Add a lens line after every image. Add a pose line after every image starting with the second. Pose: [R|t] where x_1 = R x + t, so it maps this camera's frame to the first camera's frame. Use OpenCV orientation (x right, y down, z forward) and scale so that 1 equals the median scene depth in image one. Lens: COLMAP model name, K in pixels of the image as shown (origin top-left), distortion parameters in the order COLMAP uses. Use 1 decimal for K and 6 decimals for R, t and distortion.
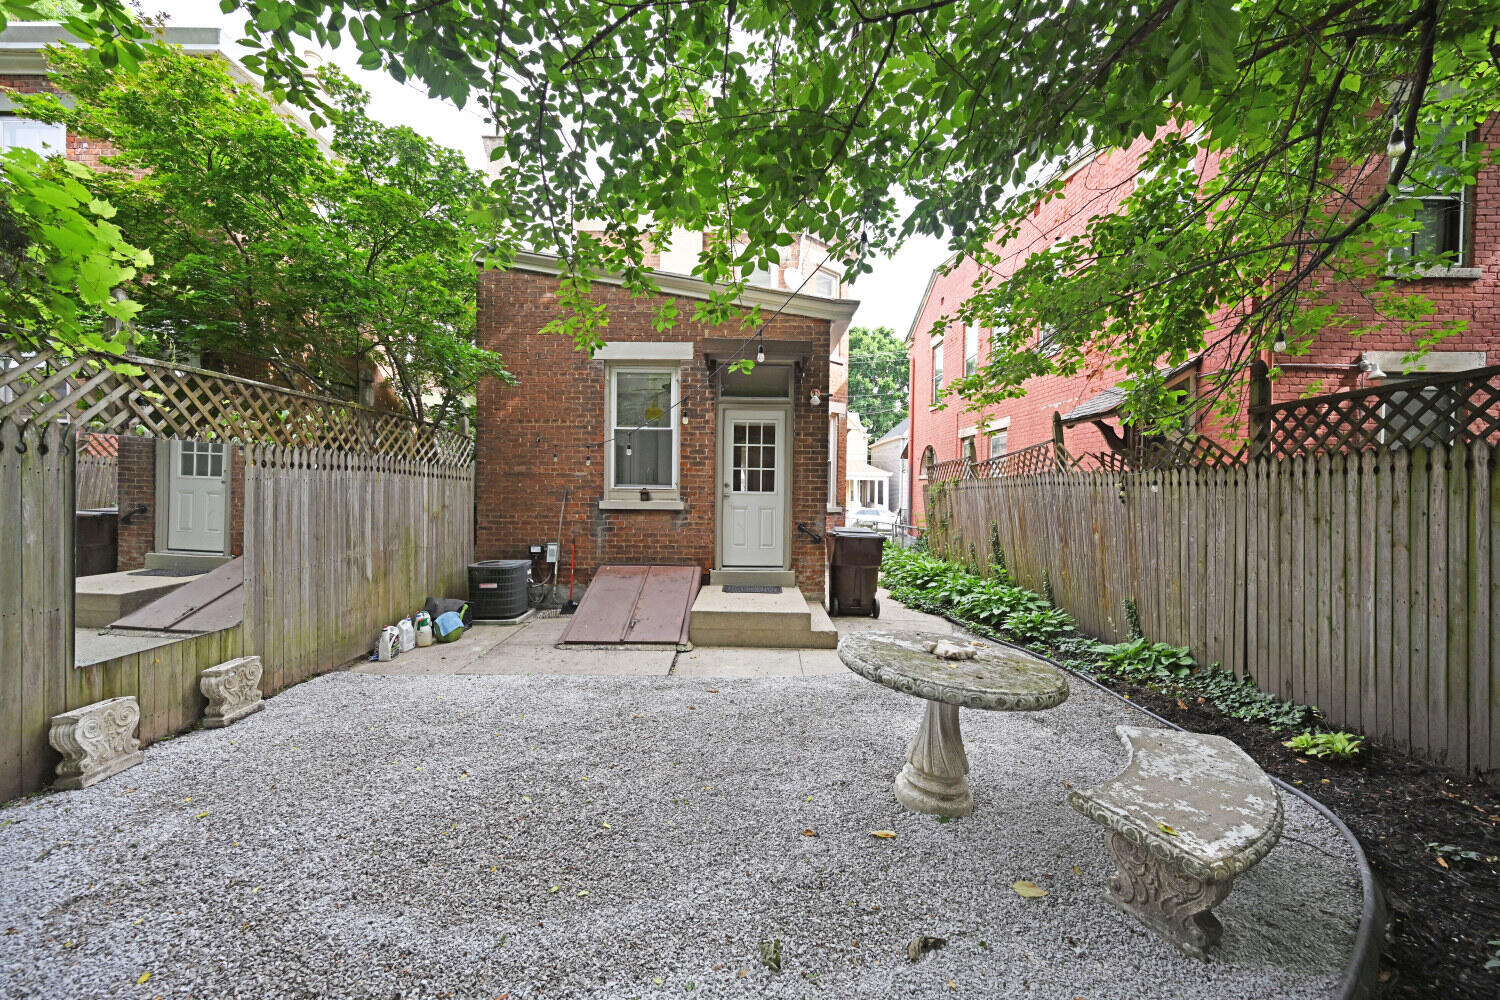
lens RADIAL K [[591.0, 0, 750.5], [0, 591.0, 504.4], [0, 0, 1]] dist [-0.001969, -0.000341]
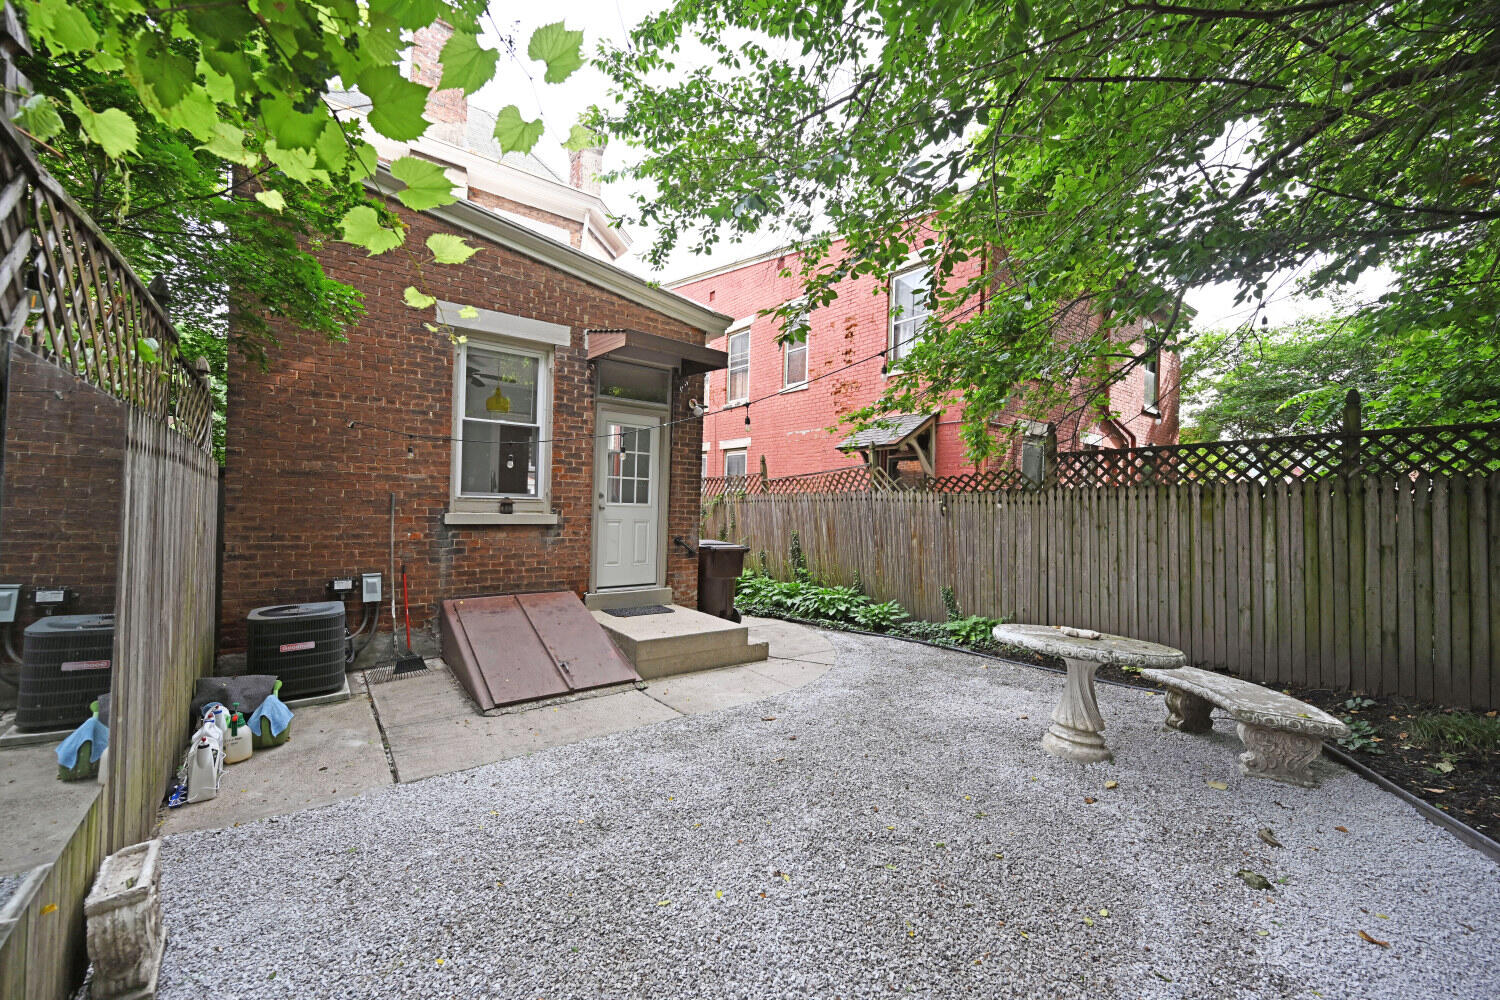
lens RADIAL K [[591.0, 0, 750.5], [0, 591.0, 504.4], [0, 0, 1]] dist [-0.001969, -0.000341]
pose [[0.784979, 0.009507, 0.619450, -0.442562], [0.000318, 0.999876, -0.015749, -0.005912], [-0.619523, 0.012559, 0.784878, 0.185466]]
